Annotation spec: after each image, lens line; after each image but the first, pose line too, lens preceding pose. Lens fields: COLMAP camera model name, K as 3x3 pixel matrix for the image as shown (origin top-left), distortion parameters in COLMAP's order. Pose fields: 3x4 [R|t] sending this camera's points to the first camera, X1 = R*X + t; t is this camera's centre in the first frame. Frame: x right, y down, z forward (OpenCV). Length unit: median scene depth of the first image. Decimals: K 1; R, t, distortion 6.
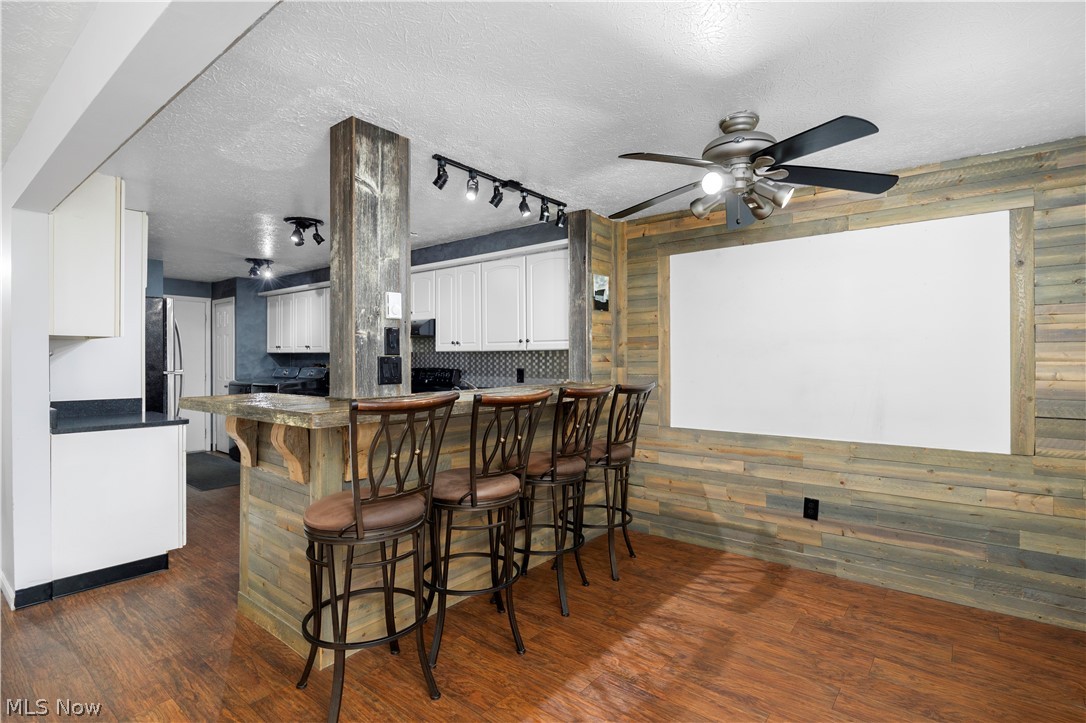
lens RADIAL K [[569.4, 0, 542.2], [0, 569.4, 362.0], [0, 0, 1]] dist [-0.000615, 0.000015]
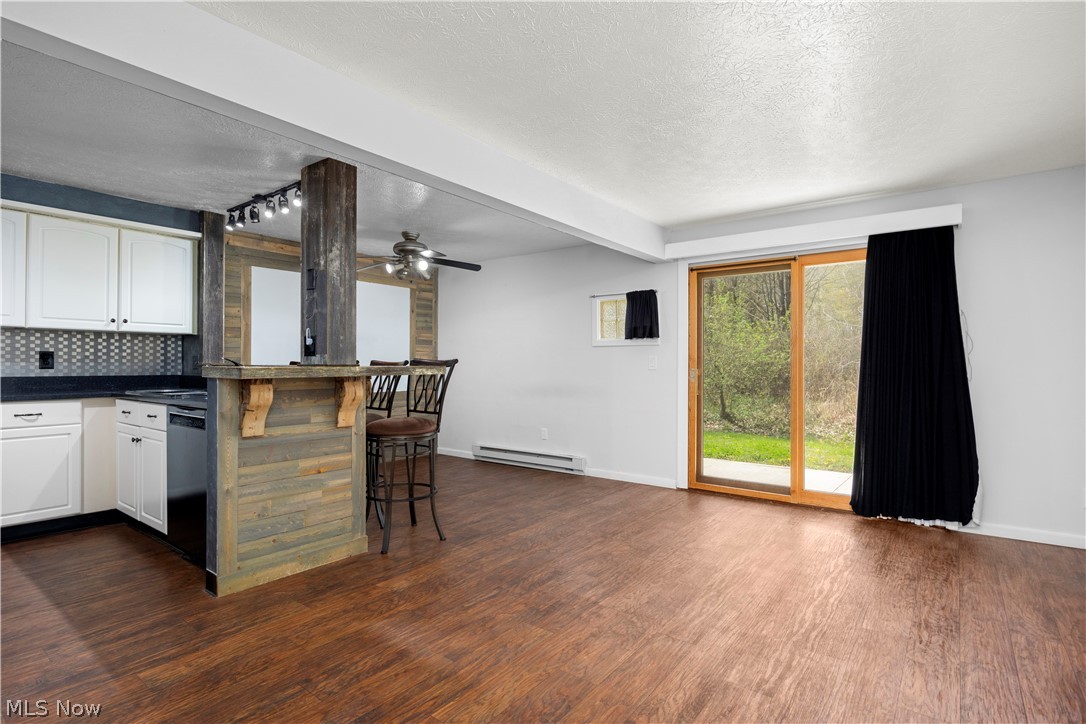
lens RADIAL K [[569.4, 0, 536.8], [0, 569.4, 357.0], [0, 0, 1]] dist [-0.000615, 0.000015]
pose [[-0.063945, 0.014038, 0.997855, -1.427517], [-0.001935, 0.999897, -0.014191, 0.048228], [-0.997952, -0.002839, -0.063912, 0.557550]]
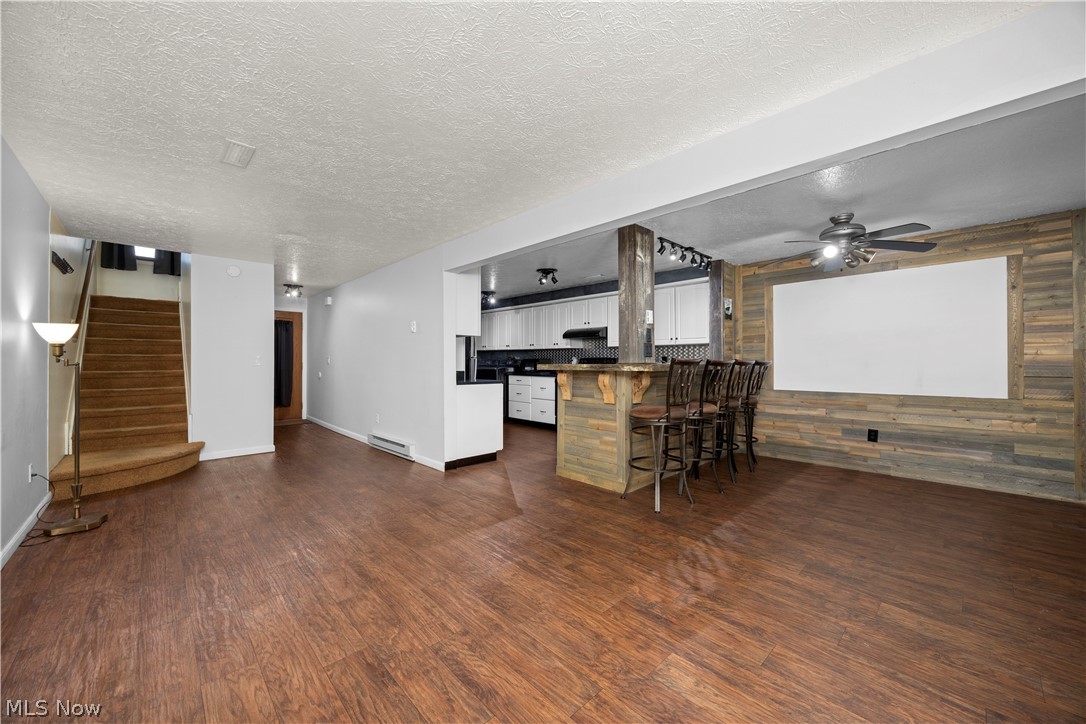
lens RADIAL K [[433.2, 0, 545.9], [0, 433.2, 360.7], [0, 0, 1]] dist [0.003232, 0.000625]
pose [[0.990857, -0.000221, -0.134919, -0.331538], [-0.000396, 0.999990, -0.004543, 0.046933], [0.134919, 0.004555, 0.990846, -0.425803]]
